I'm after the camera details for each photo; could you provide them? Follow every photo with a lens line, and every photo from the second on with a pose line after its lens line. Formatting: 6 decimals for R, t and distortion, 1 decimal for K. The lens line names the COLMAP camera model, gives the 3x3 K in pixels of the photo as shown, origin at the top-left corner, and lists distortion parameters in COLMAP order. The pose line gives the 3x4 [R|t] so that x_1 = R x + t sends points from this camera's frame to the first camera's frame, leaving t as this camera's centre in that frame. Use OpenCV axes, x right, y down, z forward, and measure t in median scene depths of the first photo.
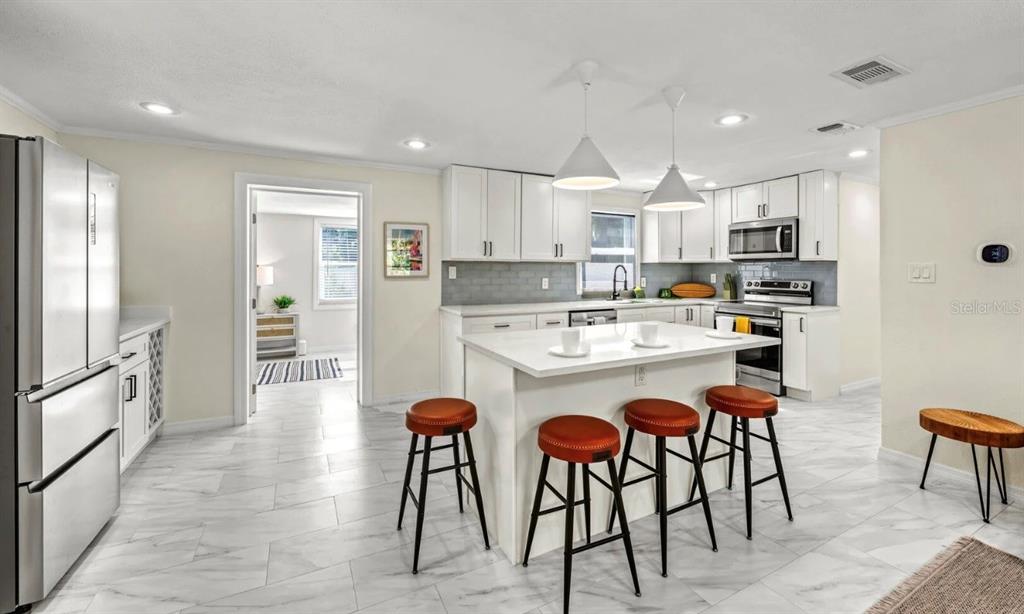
lens RADIAL K [[412.1, 0, 527.1], [0, 412.1, 269.6], [0, 0, 1]] dist [-0.003044, -0.000172]
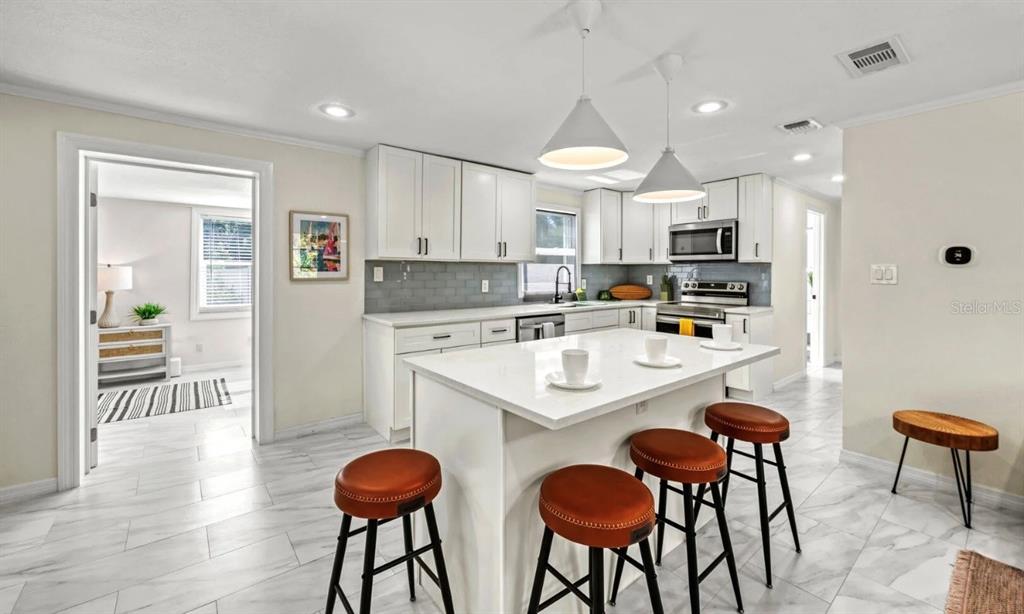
lens RADIAL K [[412.1, 0, 531.2], [0, 412.1, 272.8], [0, 0, 1]] dist [-0.003044, -0.000172]
pose [[0.978550, 0.000181, 0.206009, -0.049633], [-0.001014, 0.999992, 0.003939, 0.000554], [-0.206006, -0.004063, 0.978542, 0.115034]]
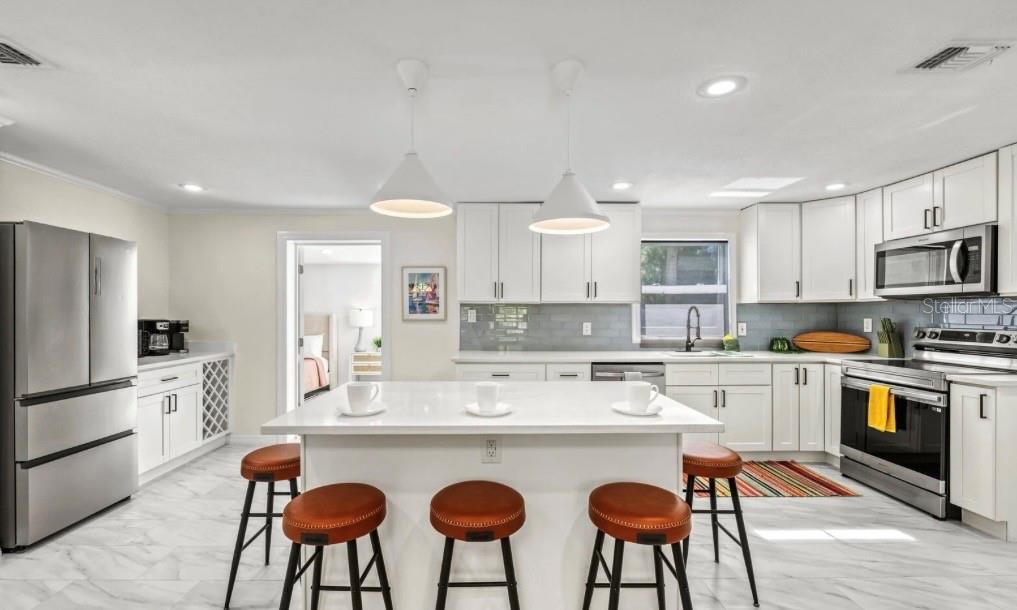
lens RADIAL K [[428.9, 0, 480.4], [0, 428.9, 314.9], [0, 0, 1]] dist [-0.004051, 0.001011]
pose [[0.891070, 0.000686, -0.453866, 0.290184], [0.001770, 0.999986, 0.004985, -0.000316], [0.453863, -0.005245, 0.891056, 0.127202]]
